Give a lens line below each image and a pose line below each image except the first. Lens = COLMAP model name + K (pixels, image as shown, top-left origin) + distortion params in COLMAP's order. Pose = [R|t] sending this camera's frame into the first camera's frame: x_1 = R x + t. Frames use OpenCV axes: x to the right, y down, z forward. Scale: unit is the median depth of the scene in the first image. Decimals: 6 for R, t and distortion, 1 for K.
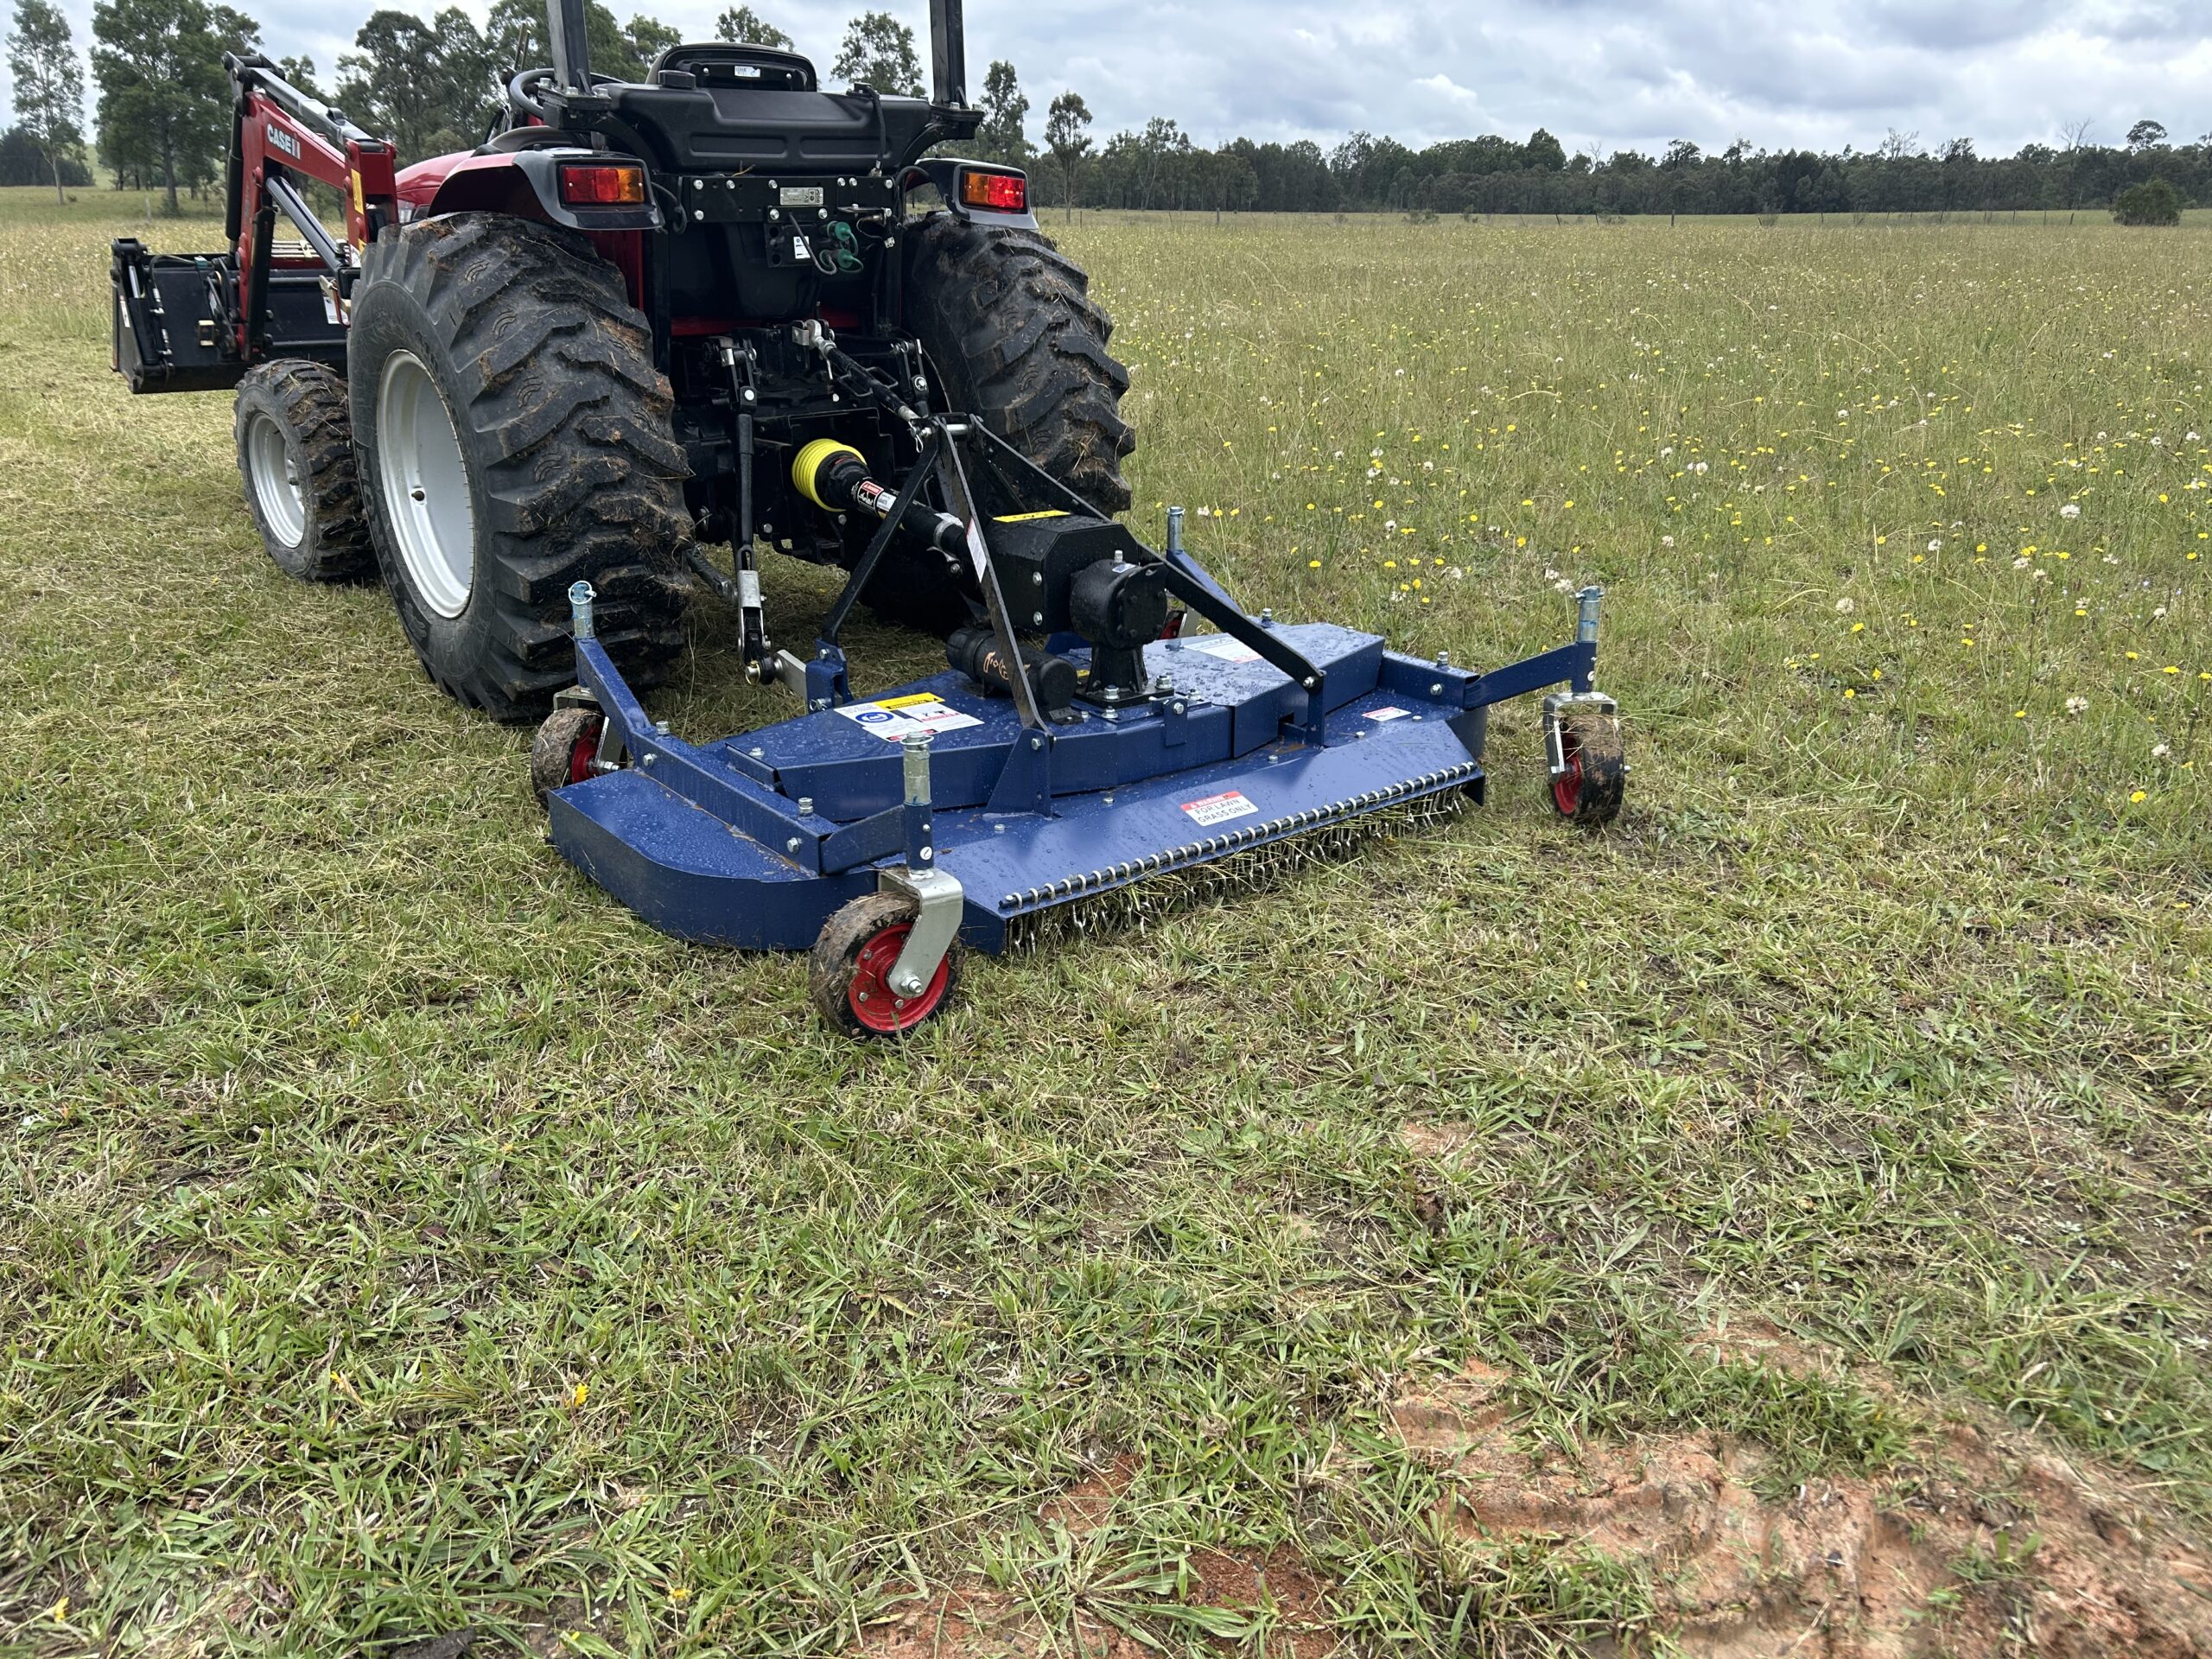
lens RADIAL K [[1673.5, 0, 1105.3], [0, 1673.5, 839.8], [0, 0, 1]] dist [0.050672, -0.060121]
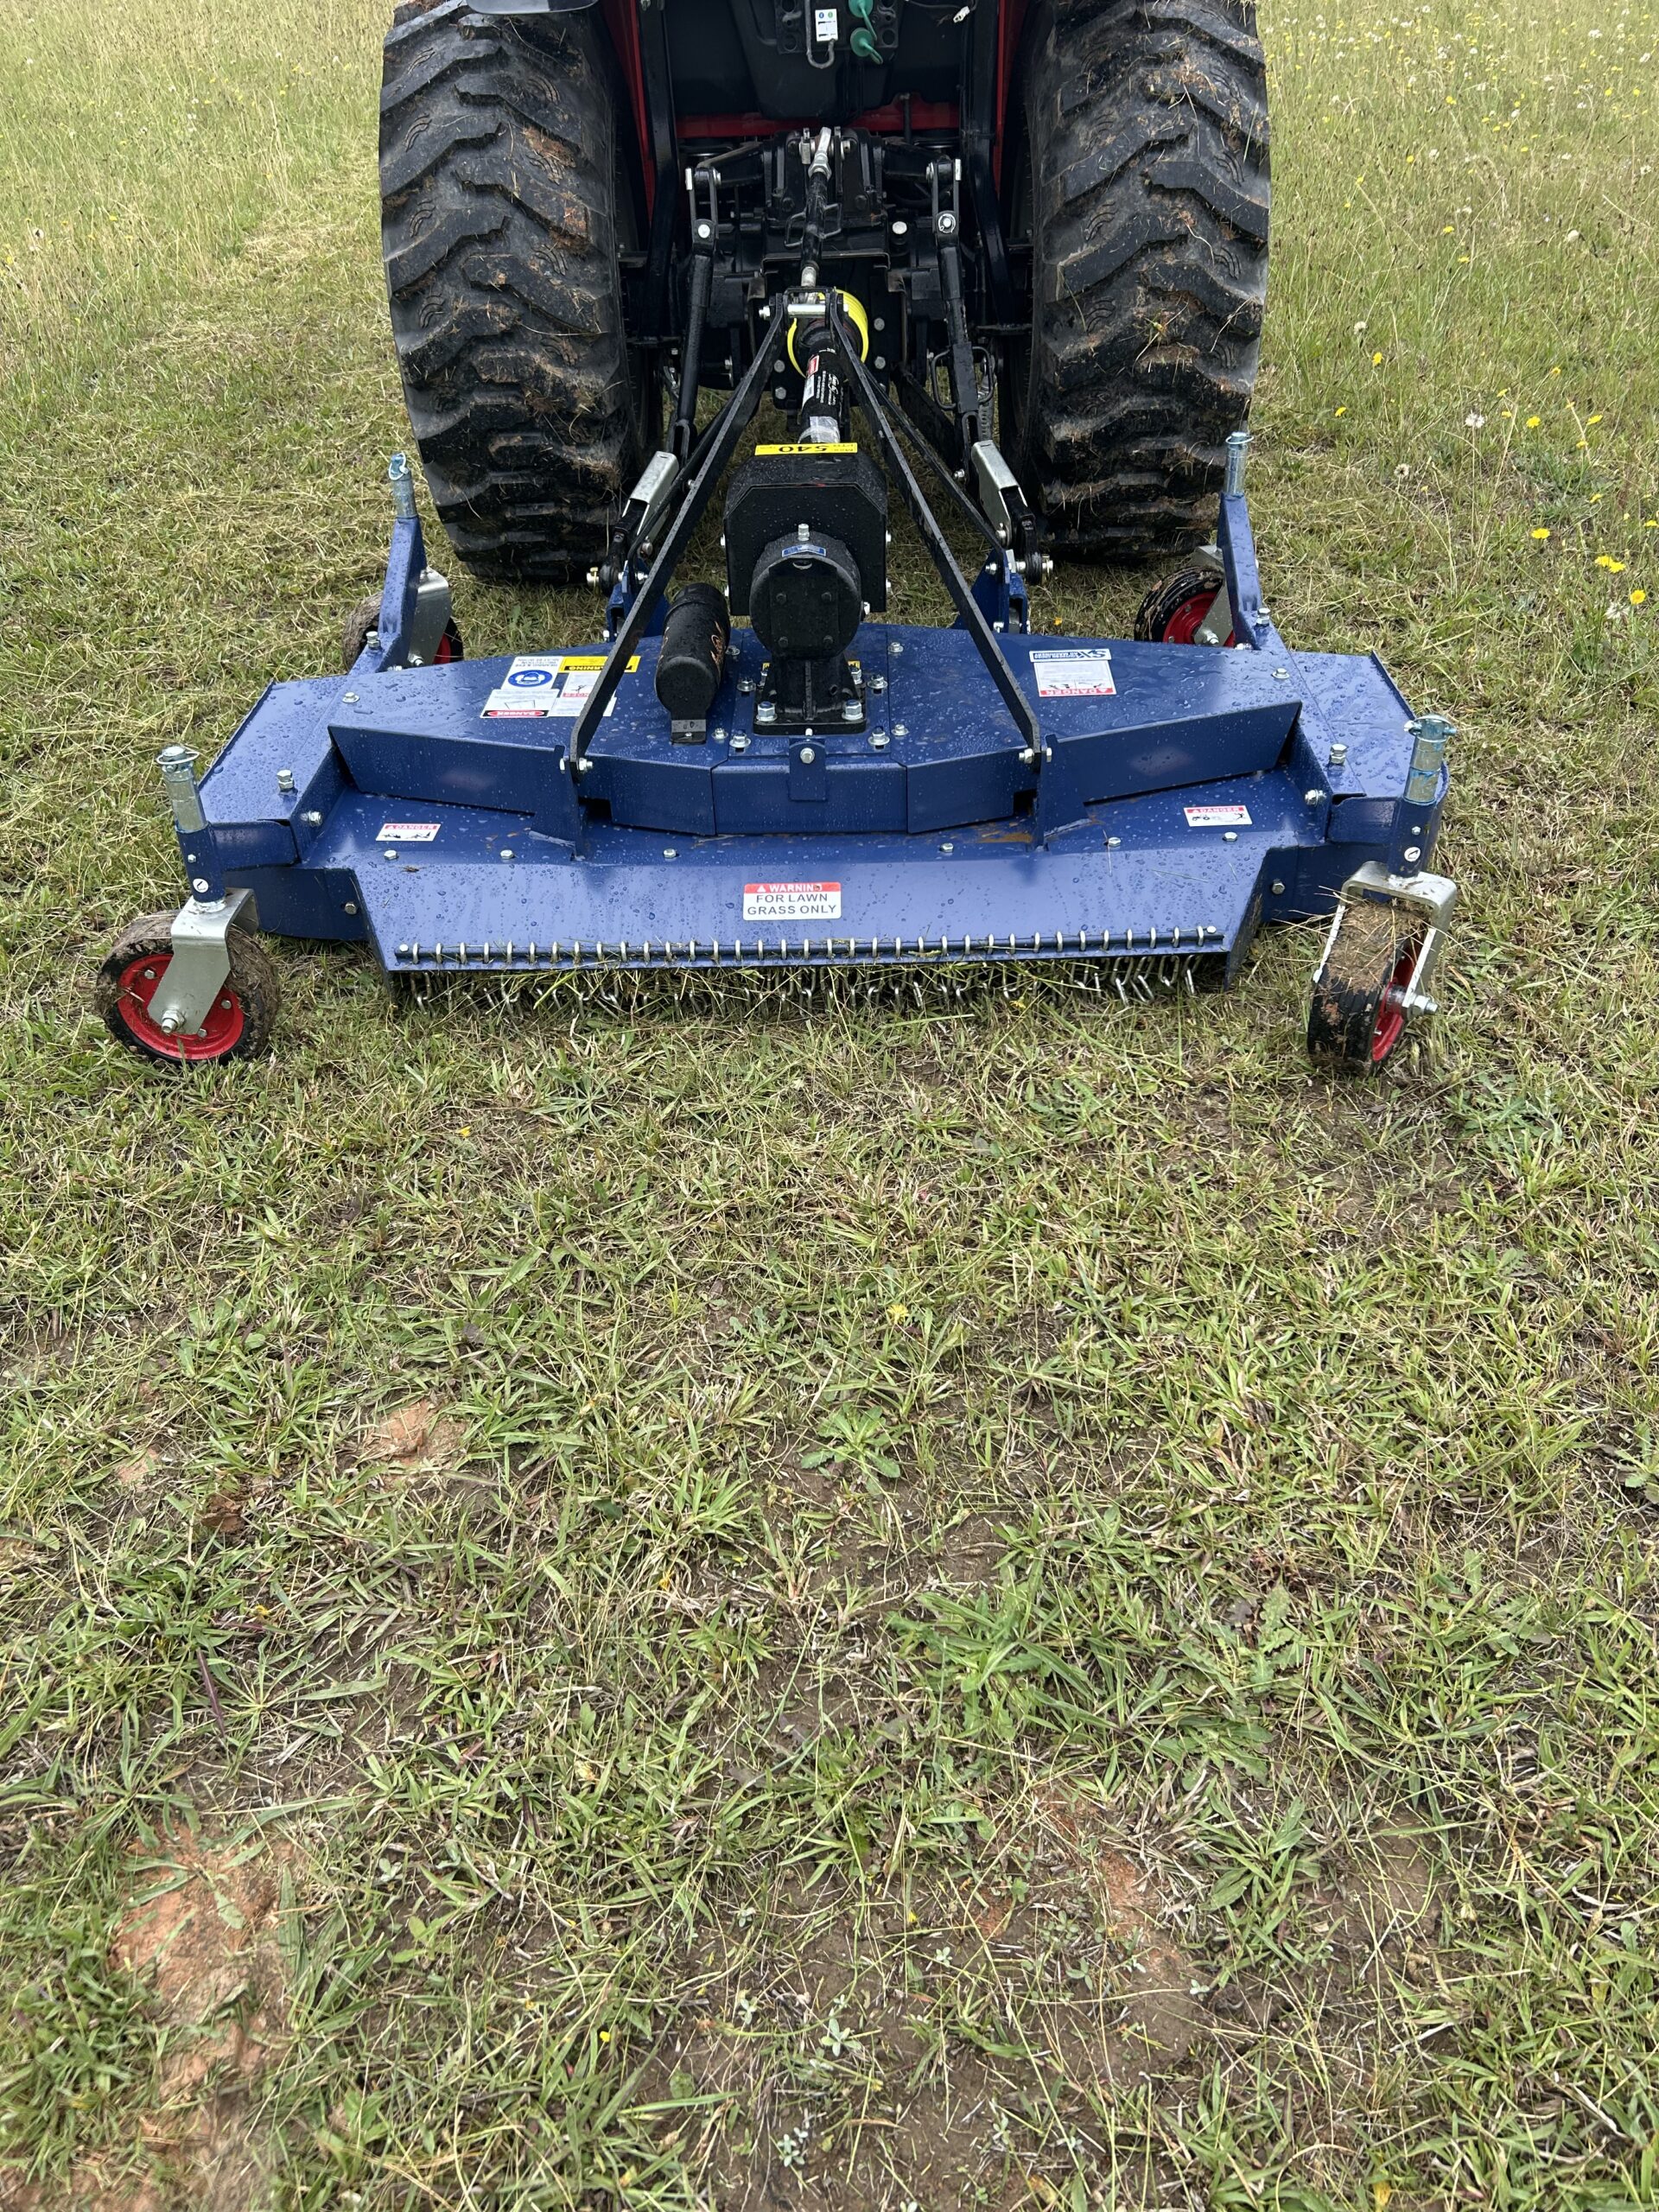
lens RADIAL K [[1680.1, 0, 841.2], [0, 1680.1, 1100.8], [0, 0, 1]] dist [0.035975, -0.037799]
pose [[0.788653, 0.345808, -0.508373, 0.422954], [-0.189873, 0.923407, 0.333569, -0.161851], [0.584786, -0.166544, 0.793907, 0.309749]]
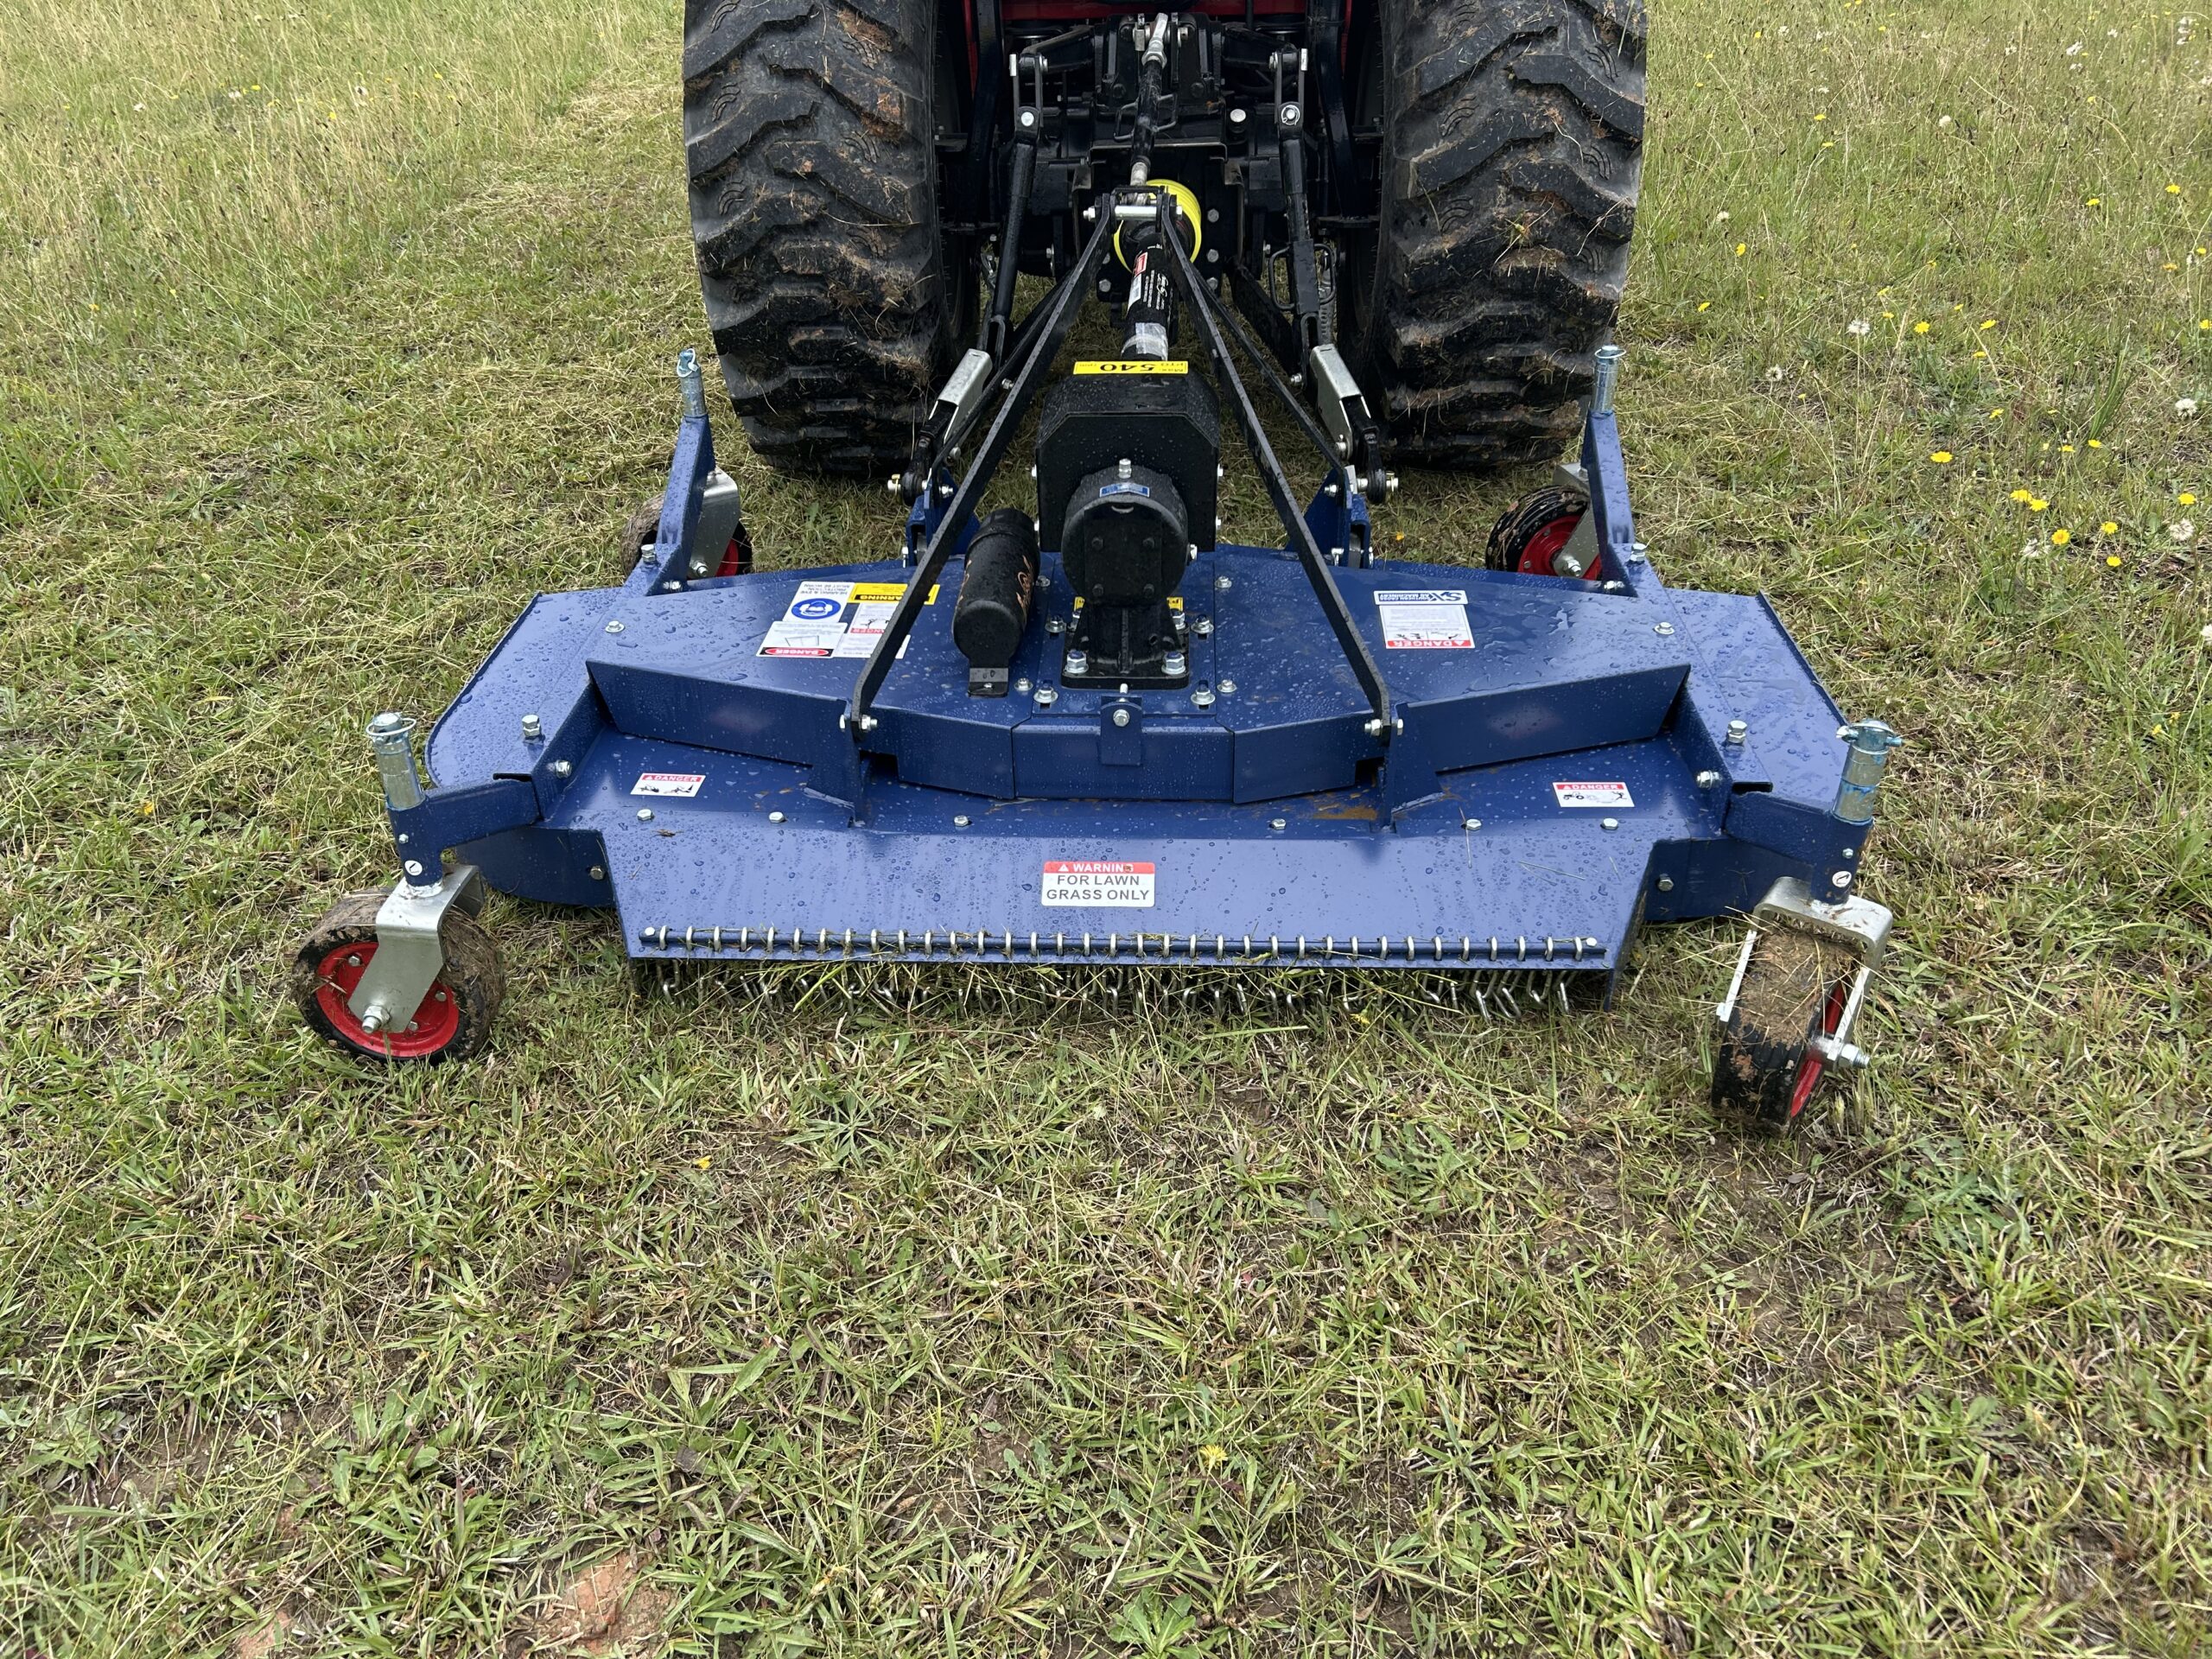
lens RADIAL K [[1687.7, 0, 1095.9], [0, 1687.7, 822.3], [0, 0, 1]] dist [0.017629, -0.001515]
pose [[0.762174, 0.335715, -0.553522, 0.356001], [-0.208378, 0.936747, 0.281217, -0.190468], [0.612919, -0.098994, 0.783920, 0.385945]]
